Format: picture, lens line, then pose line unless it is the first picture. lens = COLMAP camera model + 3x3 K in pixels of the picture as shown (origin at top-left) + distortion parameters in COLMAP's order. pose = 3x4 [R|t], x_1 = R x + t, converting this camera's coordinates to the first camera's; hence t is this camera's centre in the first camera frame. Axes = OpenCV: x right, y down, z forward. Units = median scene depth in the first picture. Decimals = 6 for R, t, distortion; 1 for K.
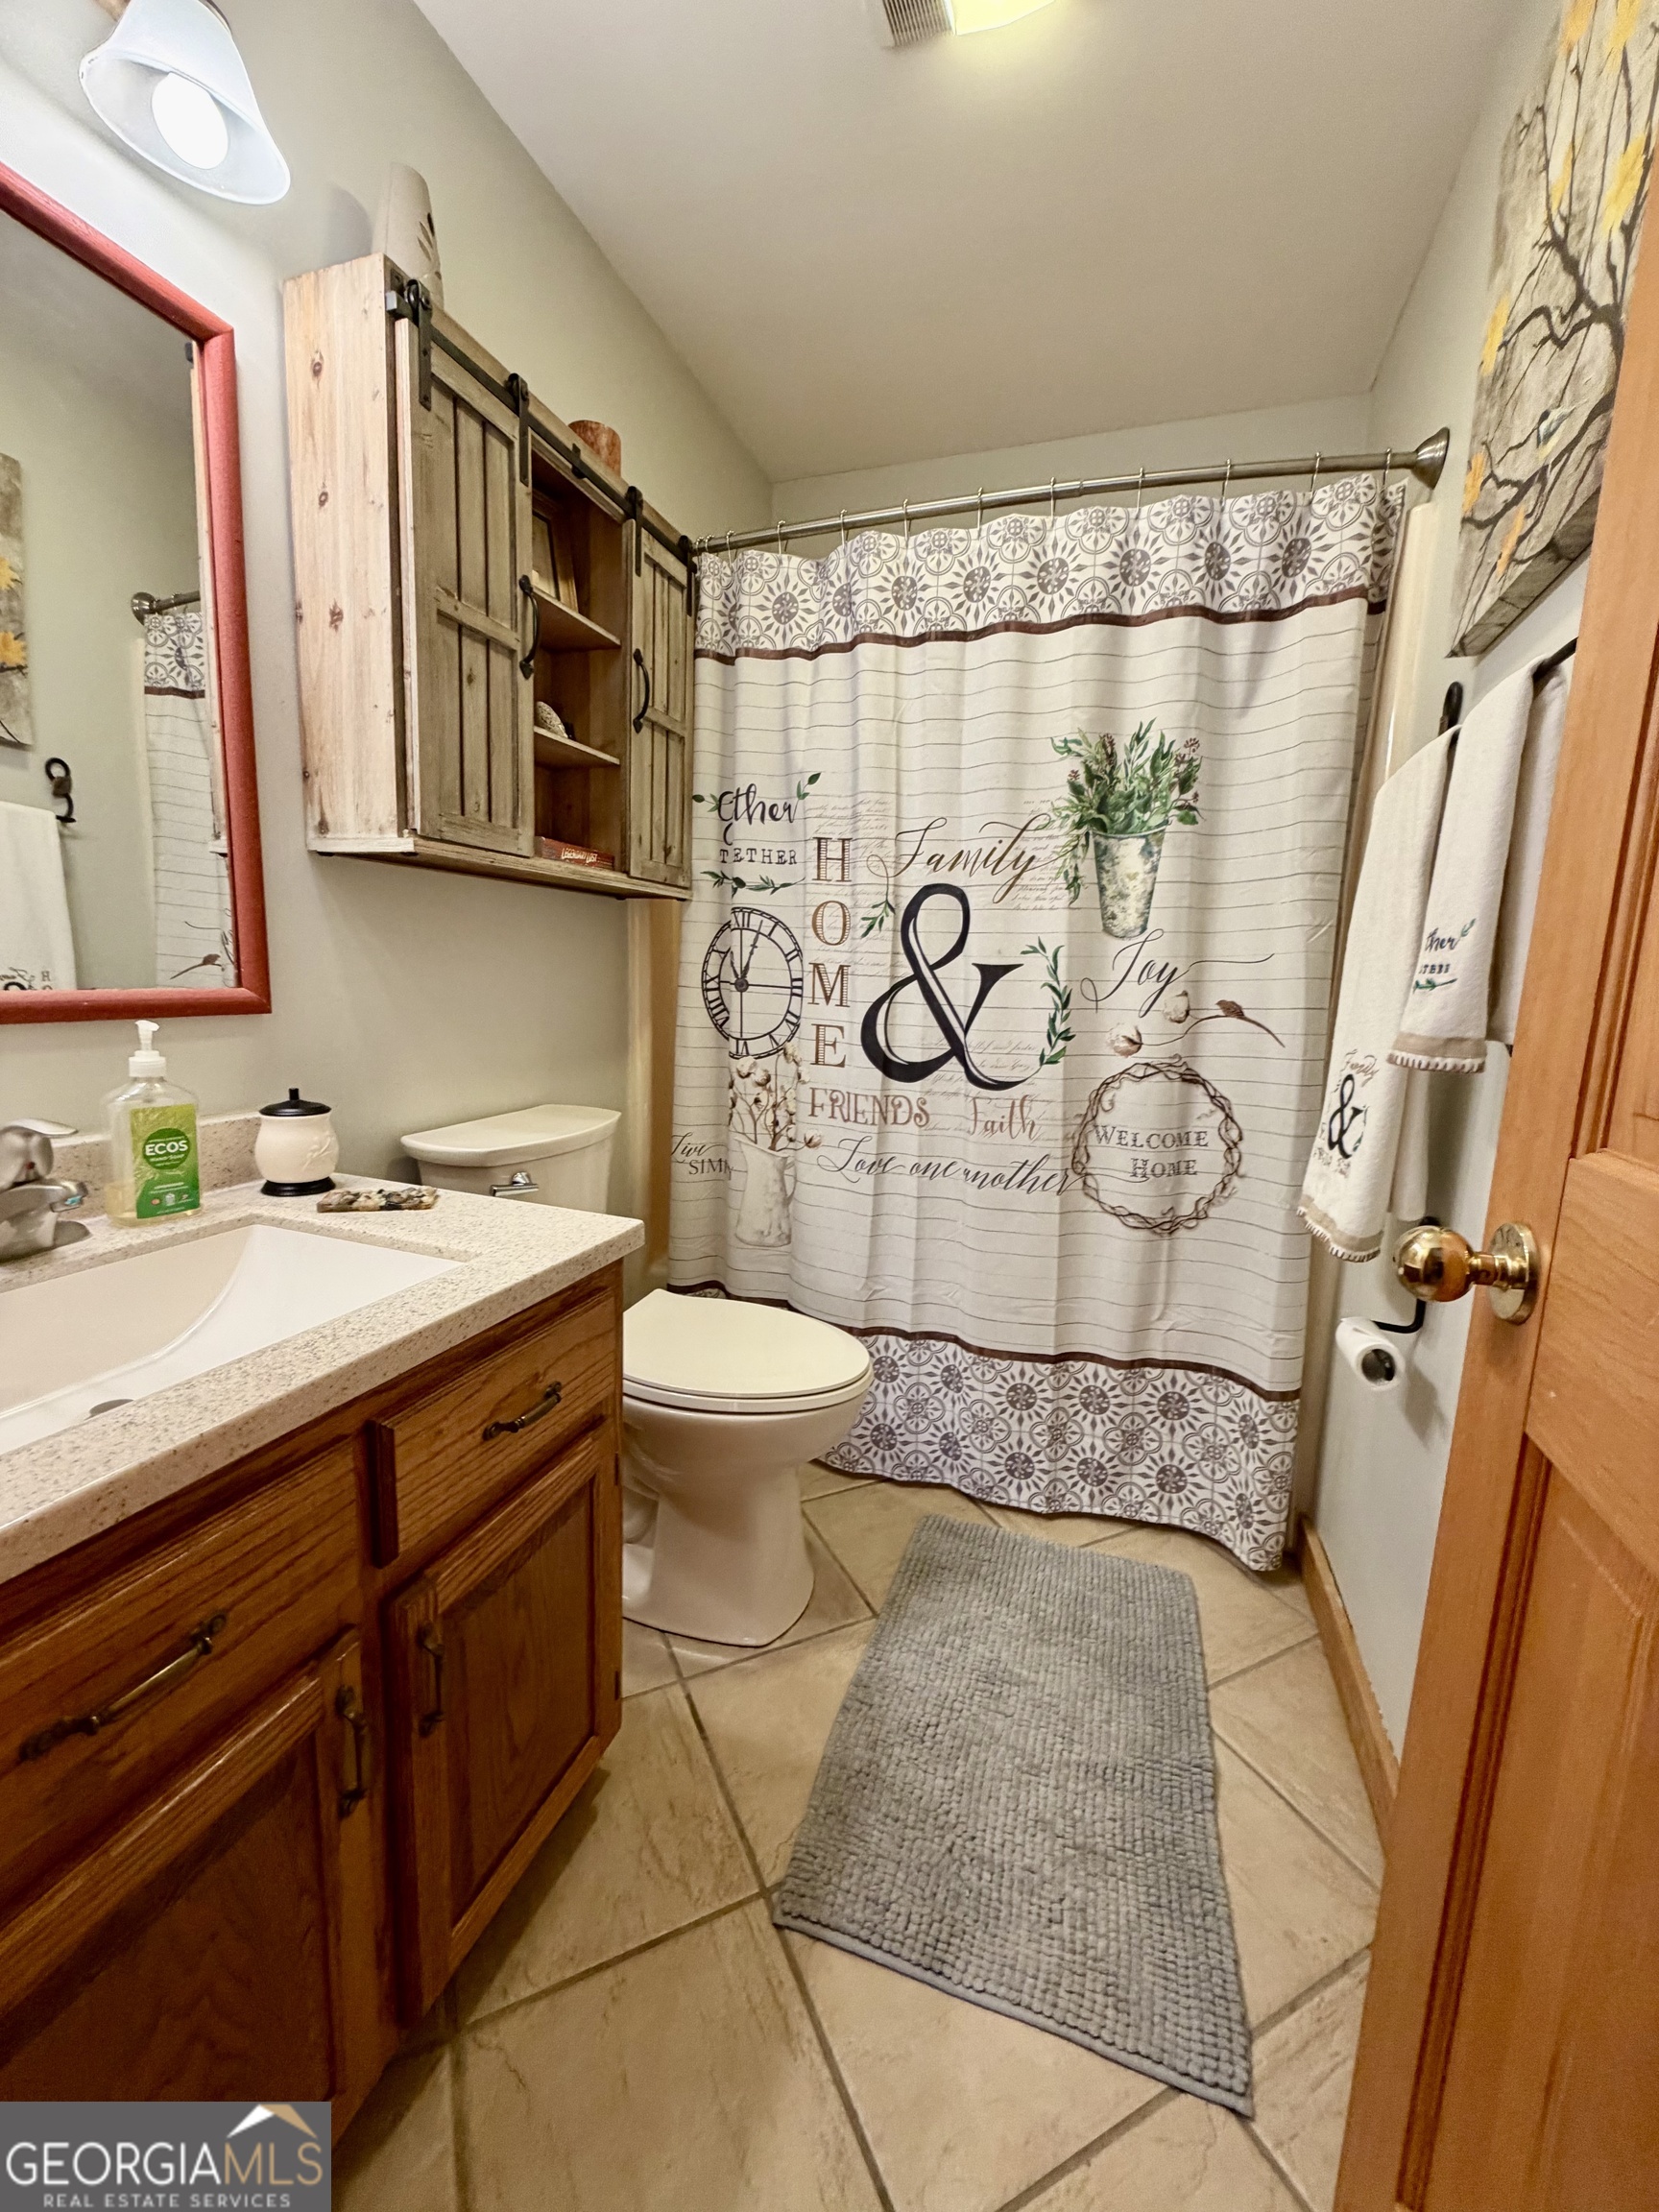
lens RADIAL K [[880.1, 0, 828.9], [0, 880.1, 1102.0], [0, 0, 1]] dist [0.000780, -0.000137]
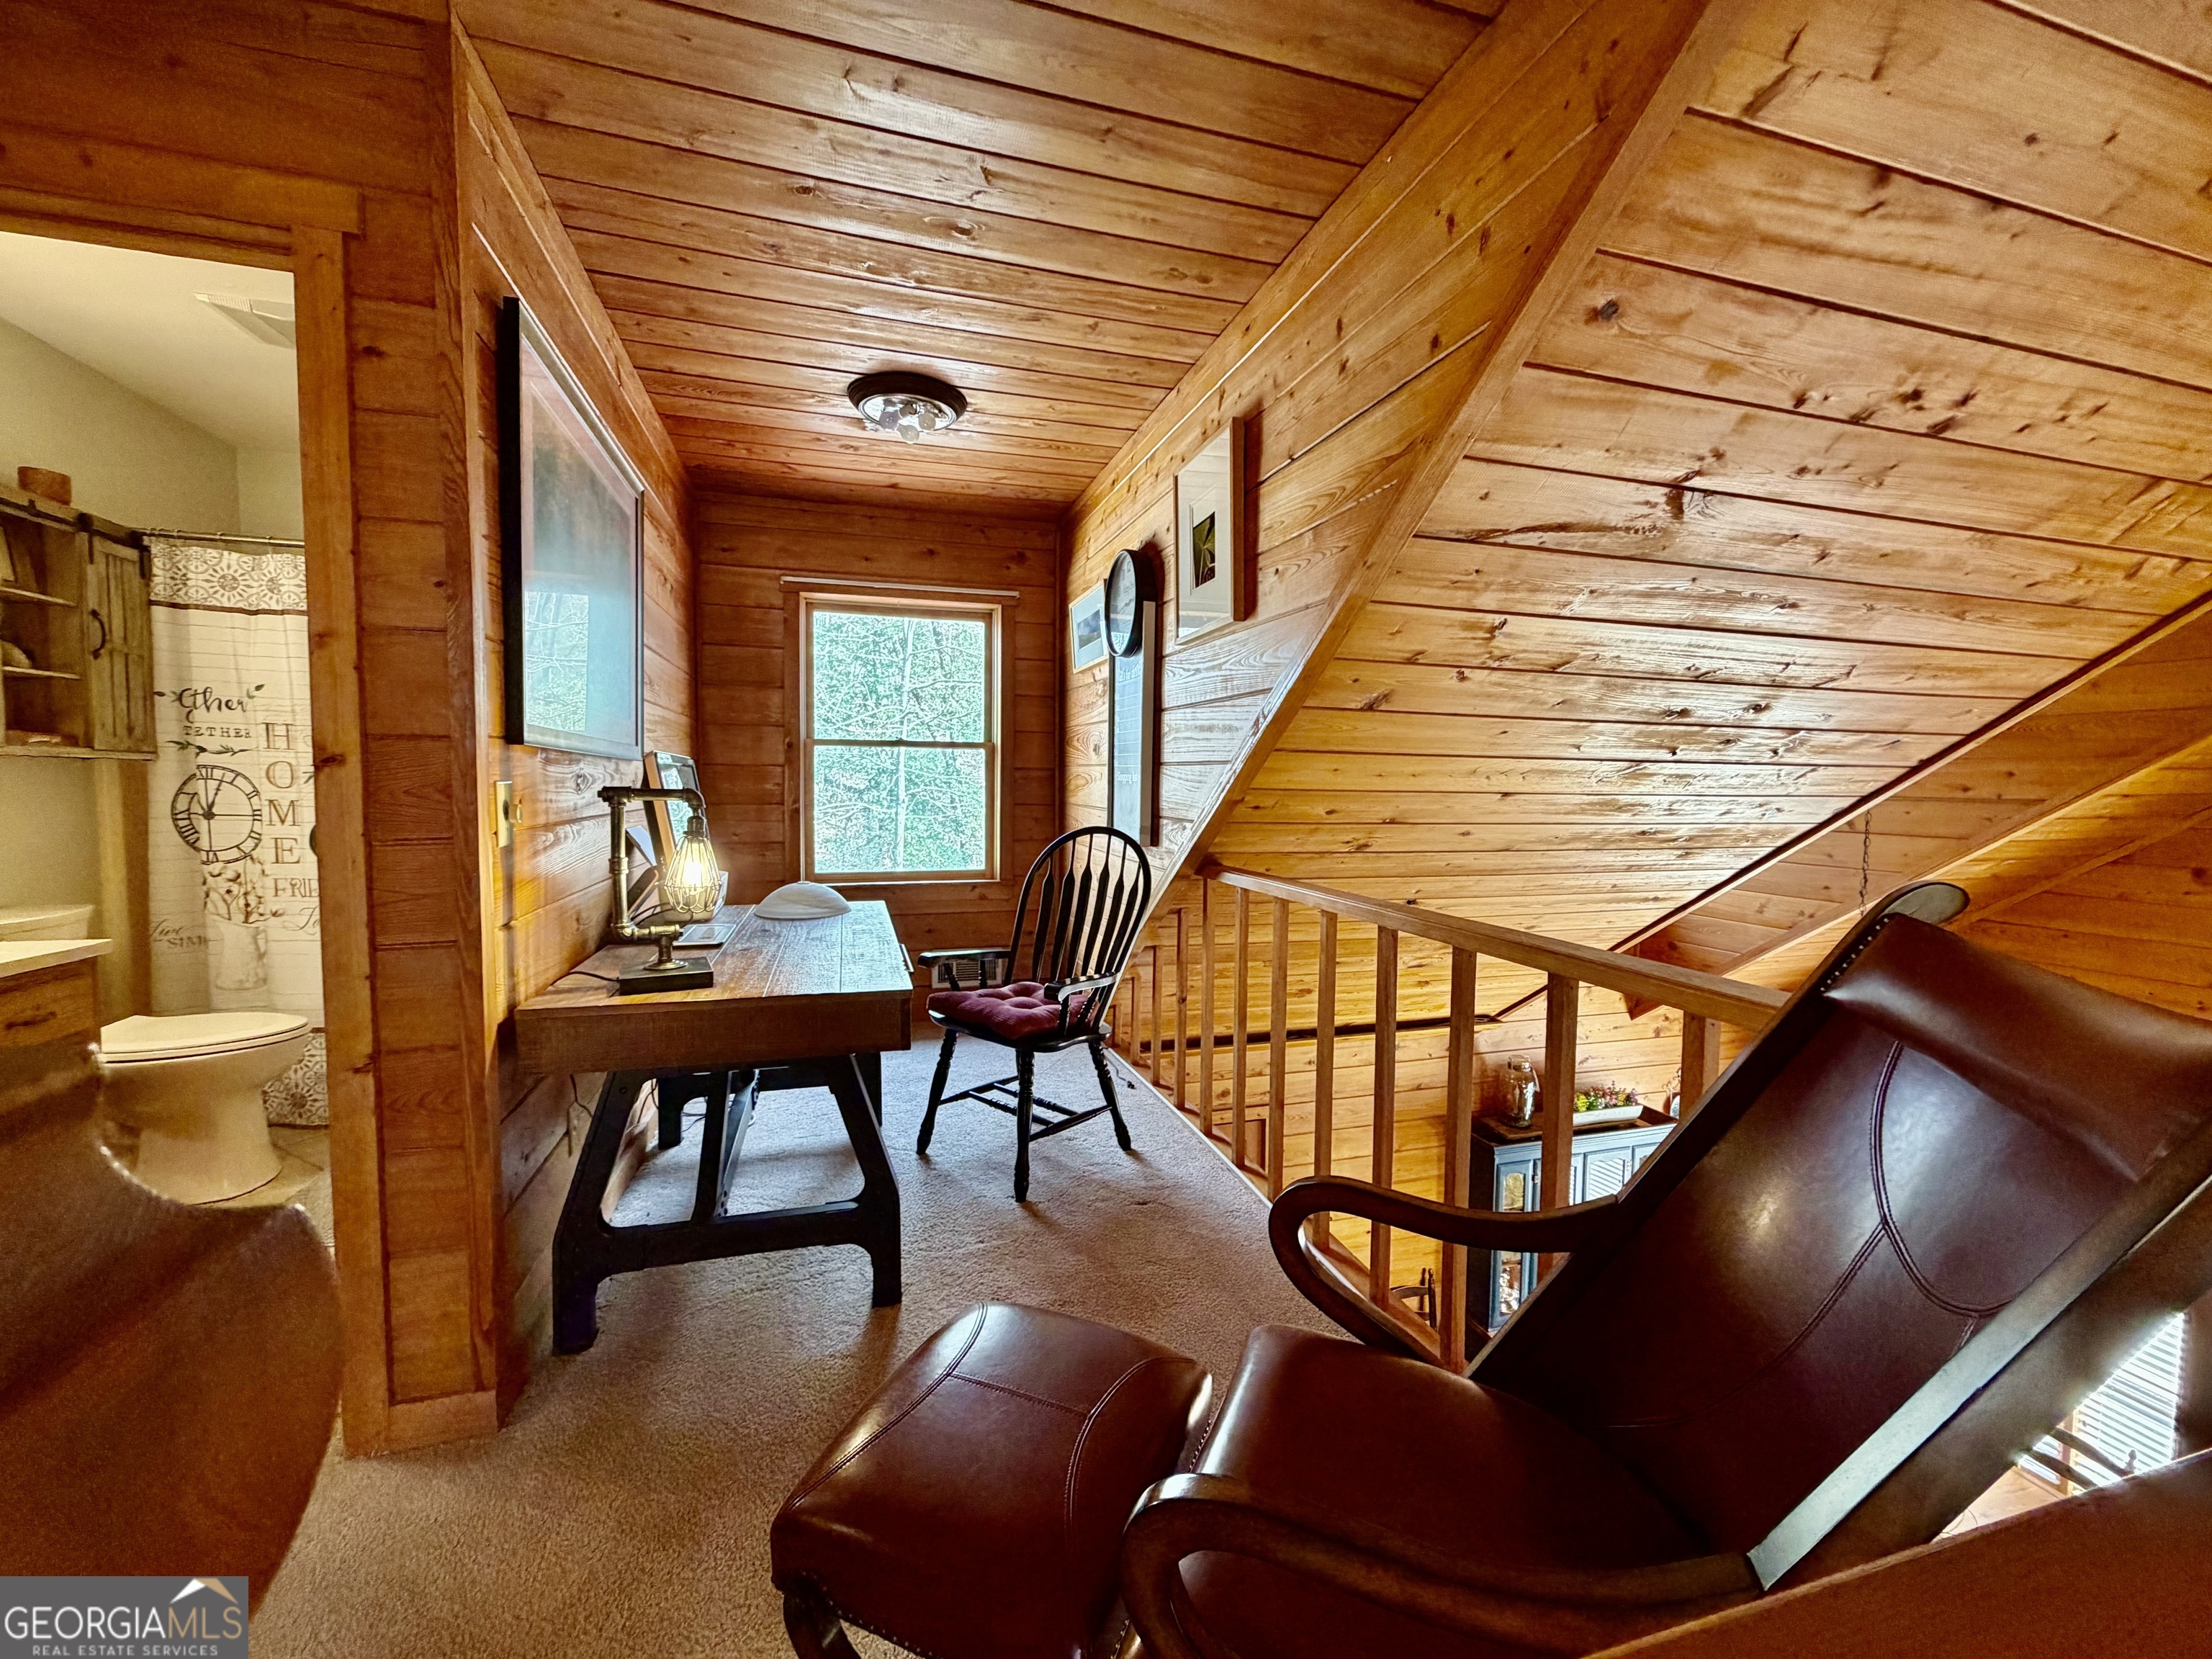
lens RADIAL K [[880.1, 0, 1108.1], [0, 880.1, 830.2], [0, 0, 1]] dist [0.000780, -0.000137]
pose [[0.806767, -0.060618, 0.587752, 0.263048], [0.106834, 0.993294, -0.044201, 0.127112], [-0.581131, 0.098452, 0.807833, -1.143120]]
